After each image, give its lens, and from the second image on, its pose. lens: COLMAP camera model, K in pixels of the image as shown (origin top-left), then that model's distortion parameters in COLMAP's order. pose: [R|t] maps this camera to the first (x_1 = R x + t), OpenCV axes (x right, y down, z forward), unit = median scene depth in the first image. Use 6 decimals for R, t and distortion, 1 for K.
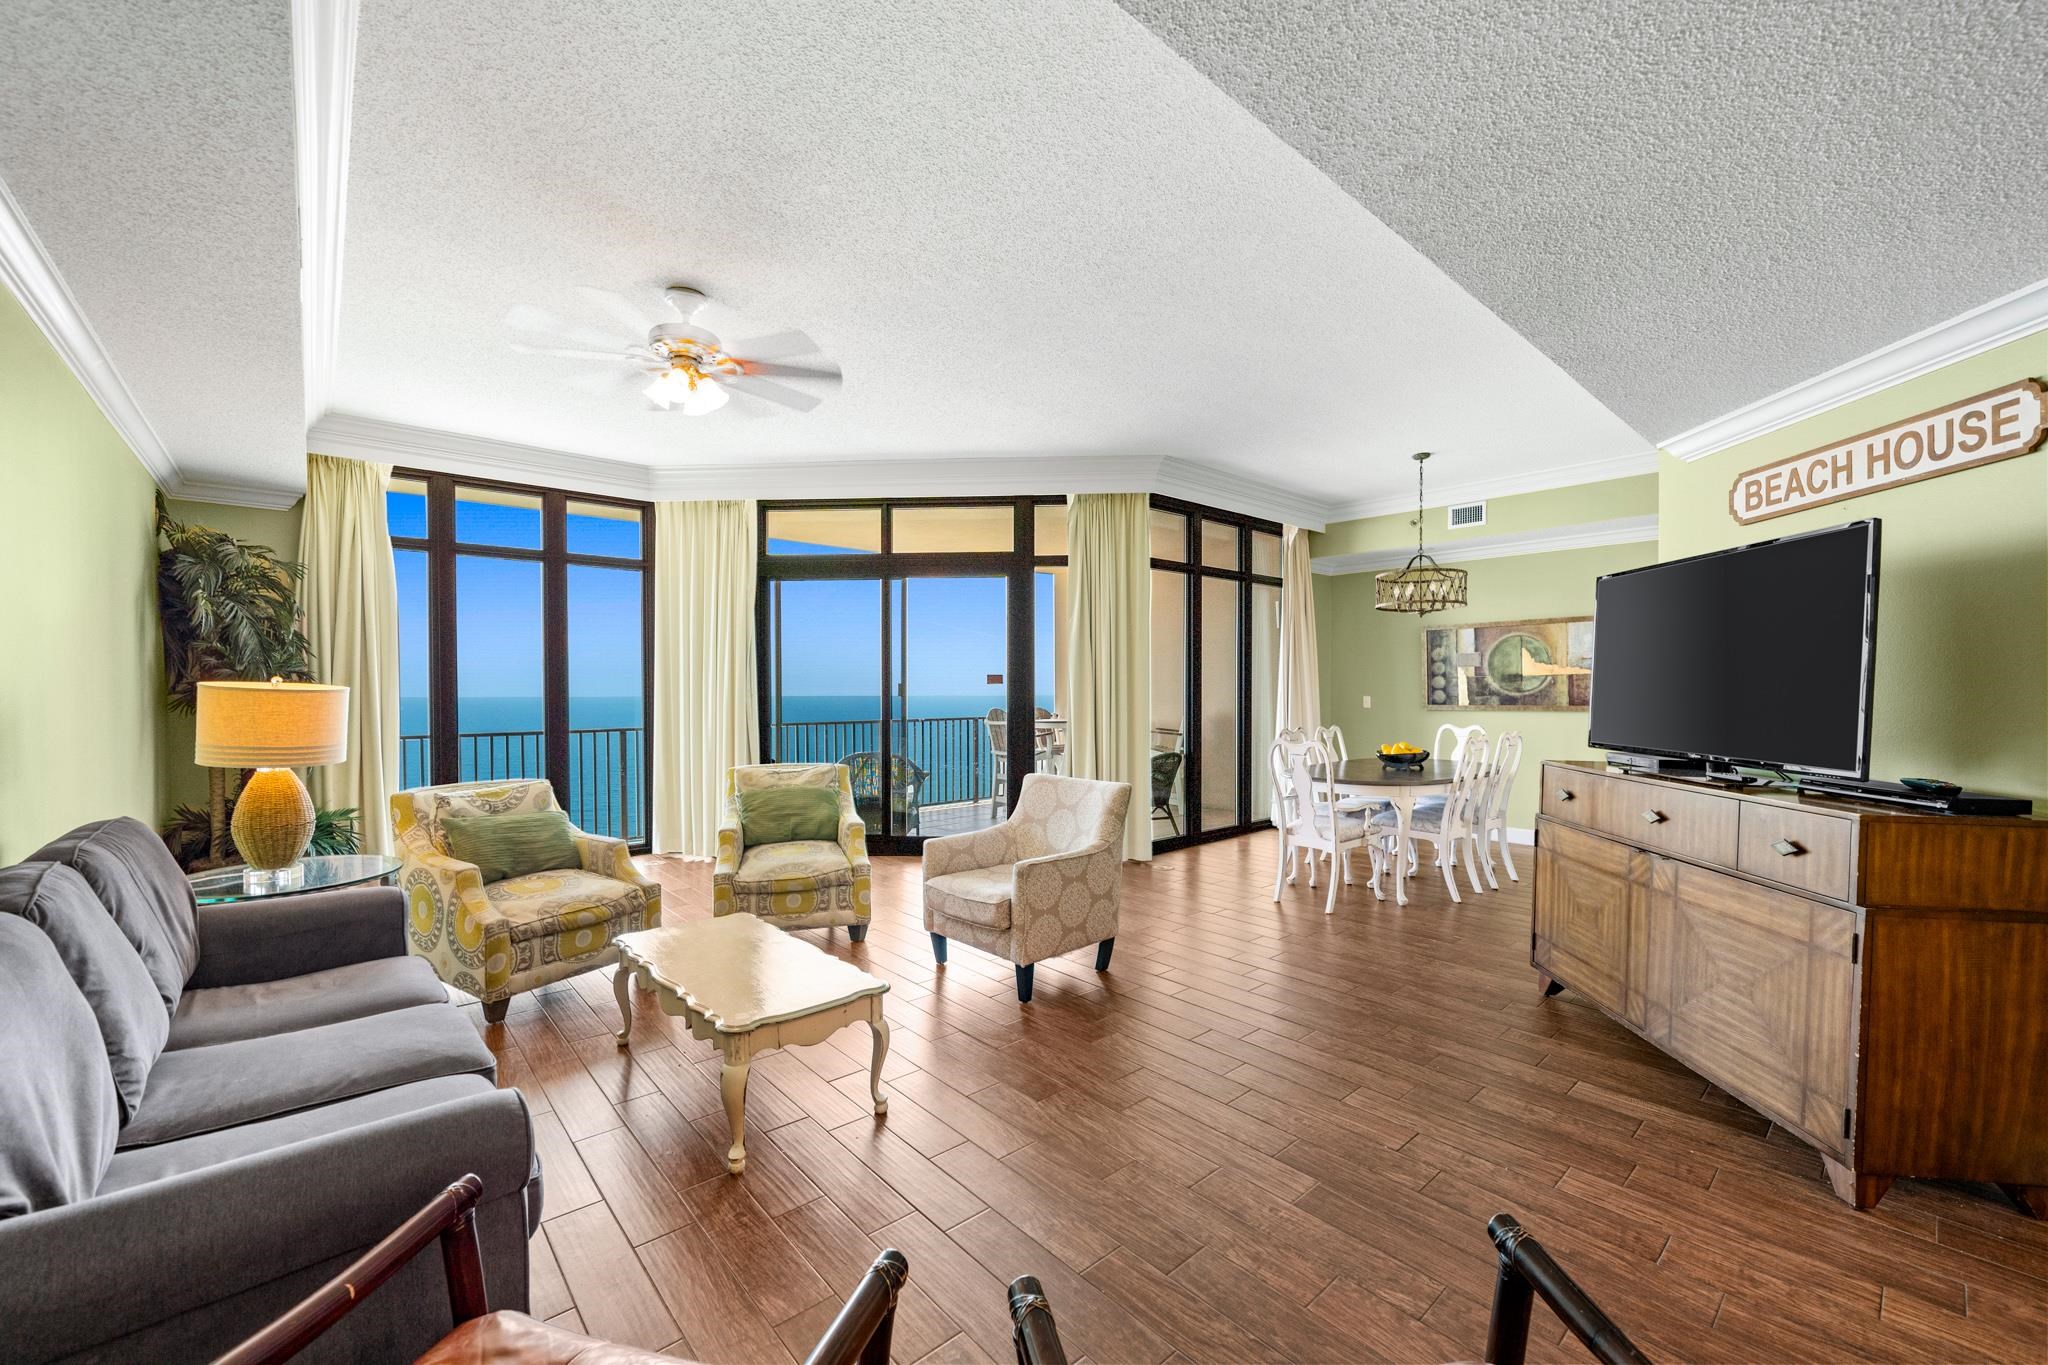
lens RADIAL K [[835.3, 0, 1041.5], [0, 835.3, 687.8], [0, 0, 1]] dist [-0.001958, 0.000653]
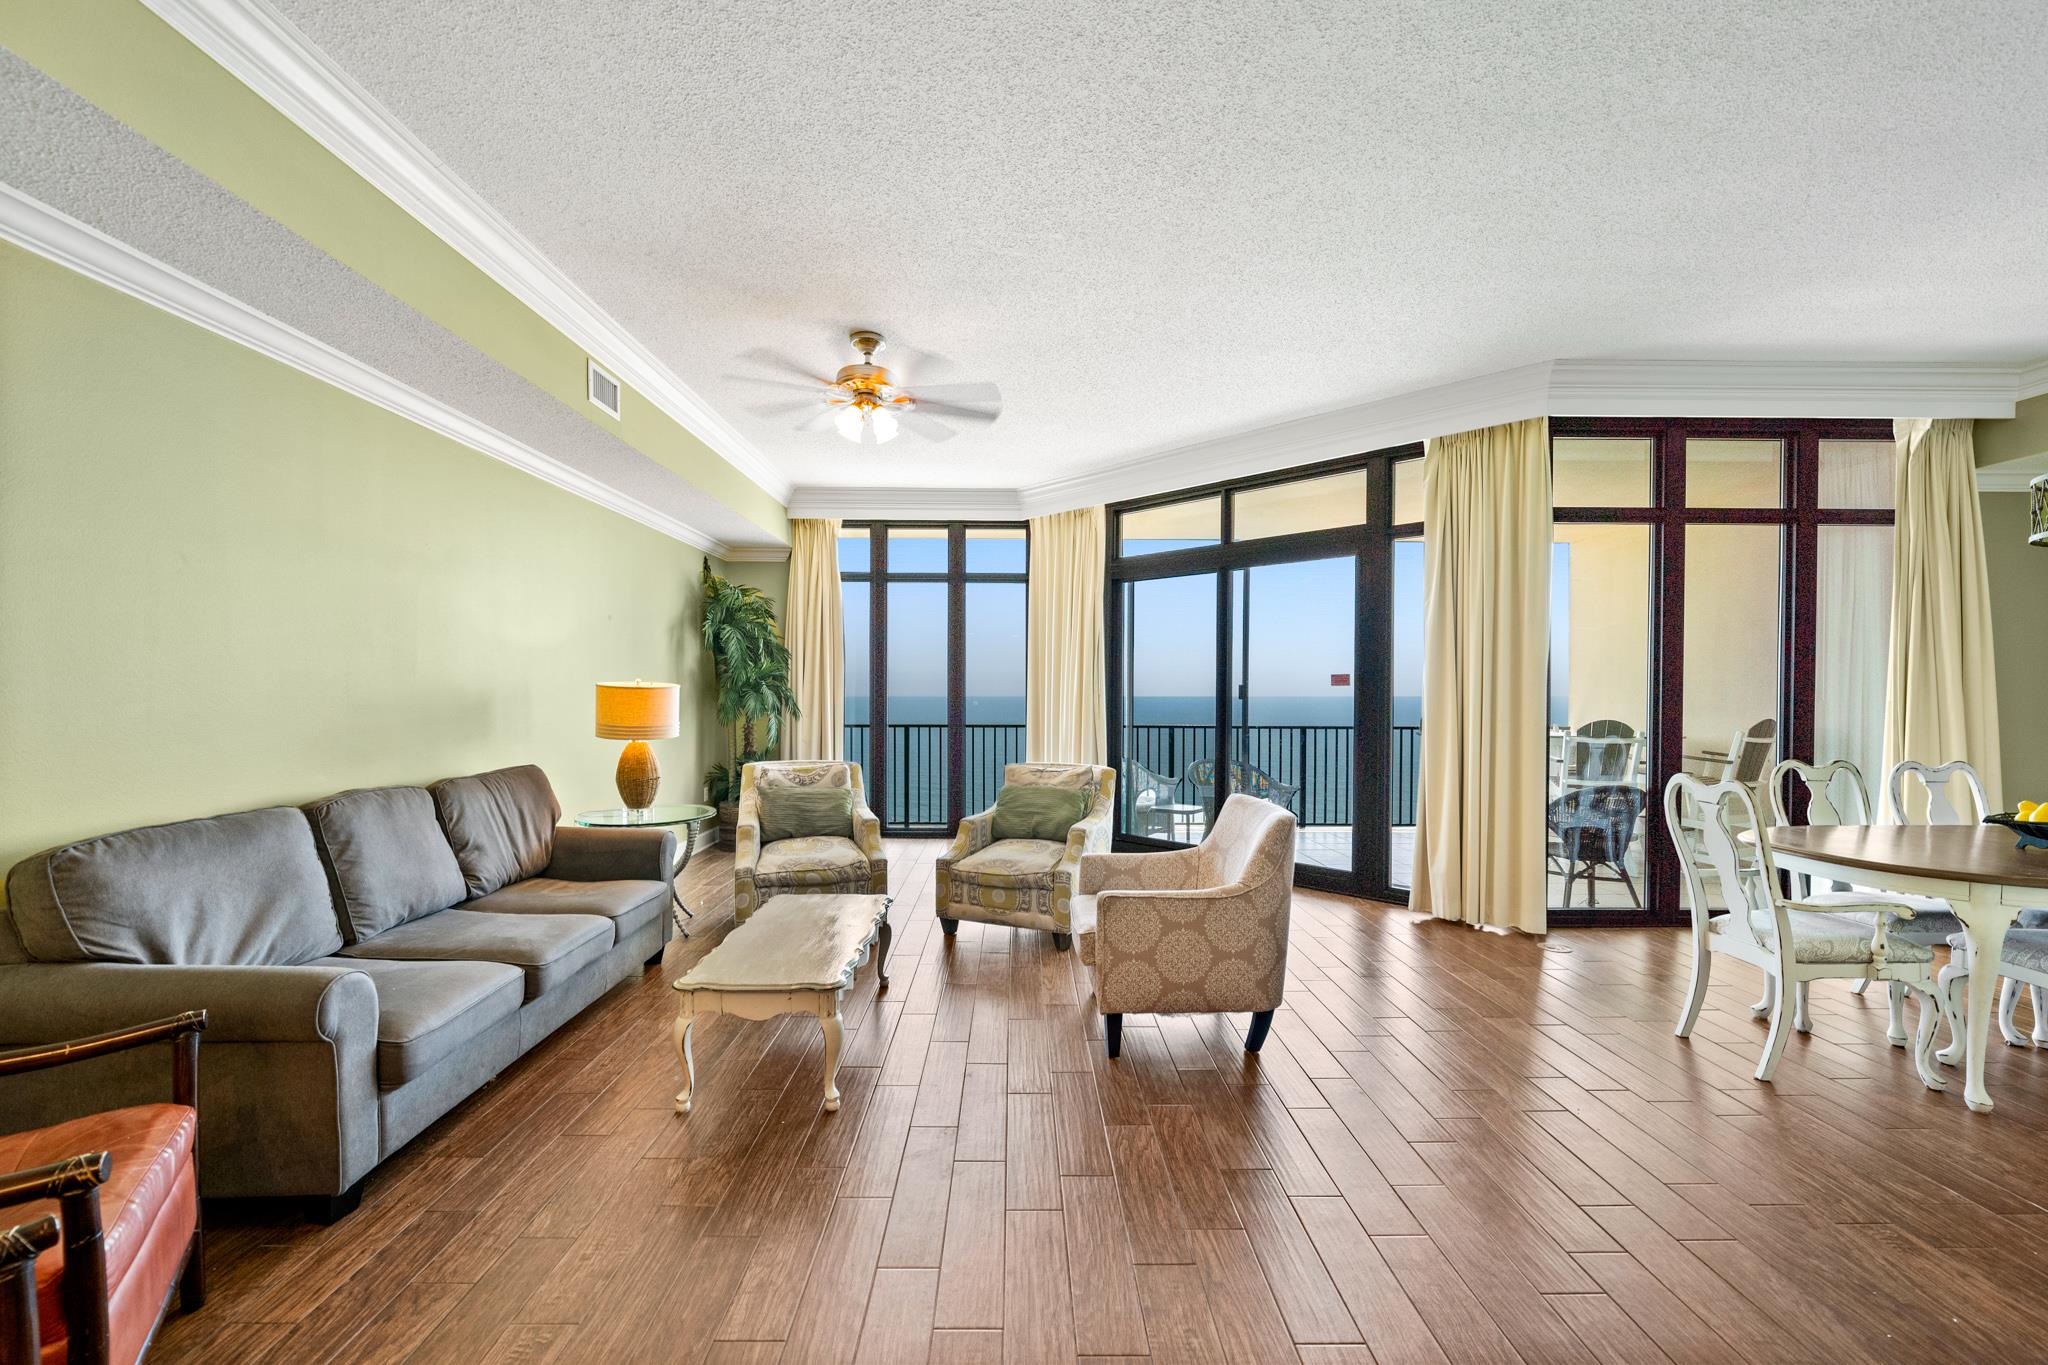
lens RADIAL K [[835.3, 0, 996.1], [0, 835.3, 689.5], [0, 0, 1]] dist [-0.001958, 0.000653]
pose [[0.744994, 0.004881, -0.667054, 0.244402], [-0.007349, 0.999973, -0.000892, 0.002508], [0.667031, 0.005567, 0.745009, 0.153430]]
